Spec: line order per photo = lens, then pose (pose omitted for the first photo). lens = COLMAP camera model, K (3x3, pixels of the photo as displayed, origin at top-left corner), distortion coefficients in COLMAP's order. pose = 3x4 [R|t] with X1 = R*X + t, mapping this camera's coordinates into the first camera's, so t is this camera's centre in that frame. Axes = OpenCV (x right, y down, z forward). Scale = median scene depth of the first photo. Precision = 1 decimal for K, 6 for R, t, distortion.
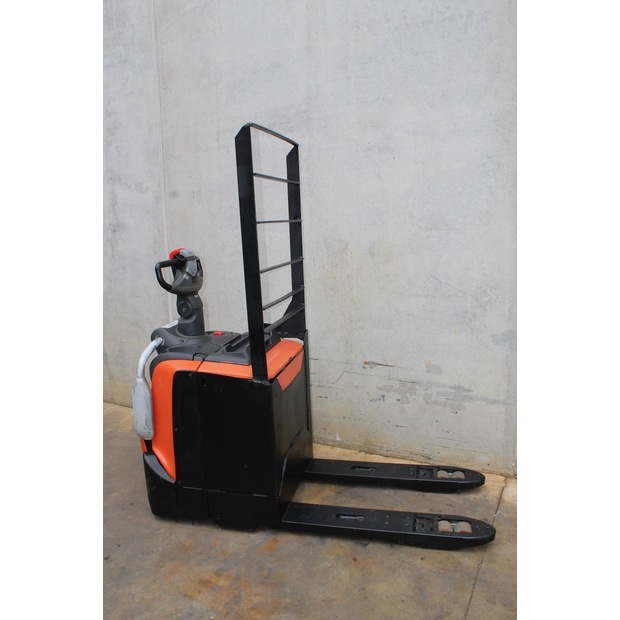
lens RADIAL K [[511.8, 0, 305.5], [0, 511.8, 311.4], [0, 0, 1]] dist [-0.167127, 0.144783]
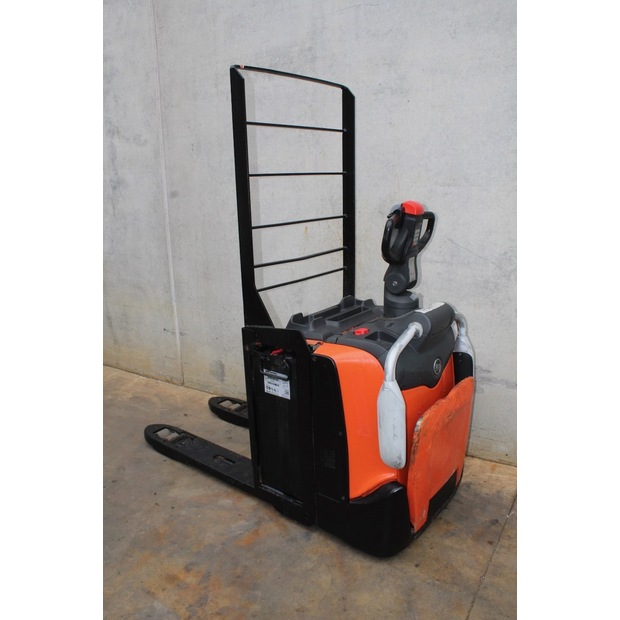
lens RADIAL K [[511.8, 0, 306.9], [0, 511.8, 313.1], [0, 0, 1]] dist [-0.167127, 0.144783]
pose [[0.996803, 0.020490, -0.077229, 0.077610], [-0.014035, 0.996433, 0.083216, -0.013022], [0.078659, -0.081866, 0.993534, 0.114916]]
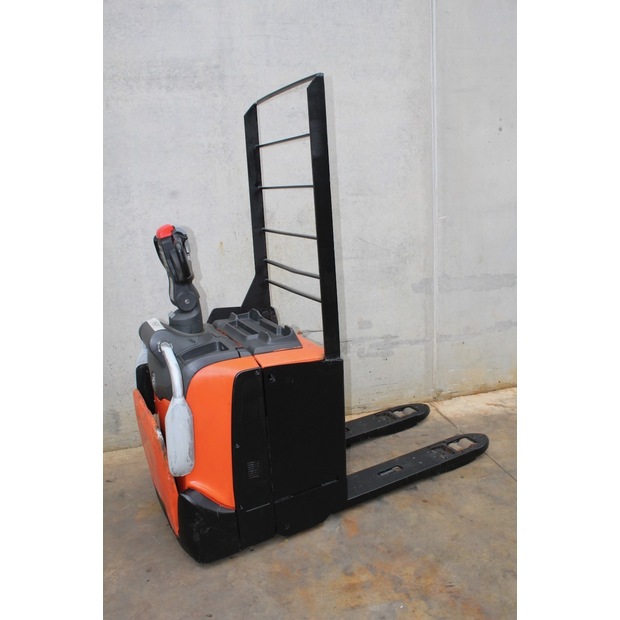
lens RADIAL K [[511.8, 0, 308.1], [0, 511.8, 313.2], [0, 0, 1]] dist [-0.167127, 0.144783]
pose [[0.749232, -0.165583, 0.641275, -0.561105], [0.138849, 0.985996, 0.092369, -0.029463], [-0.647589, 0.019835, 0.761731, 0.258769]]
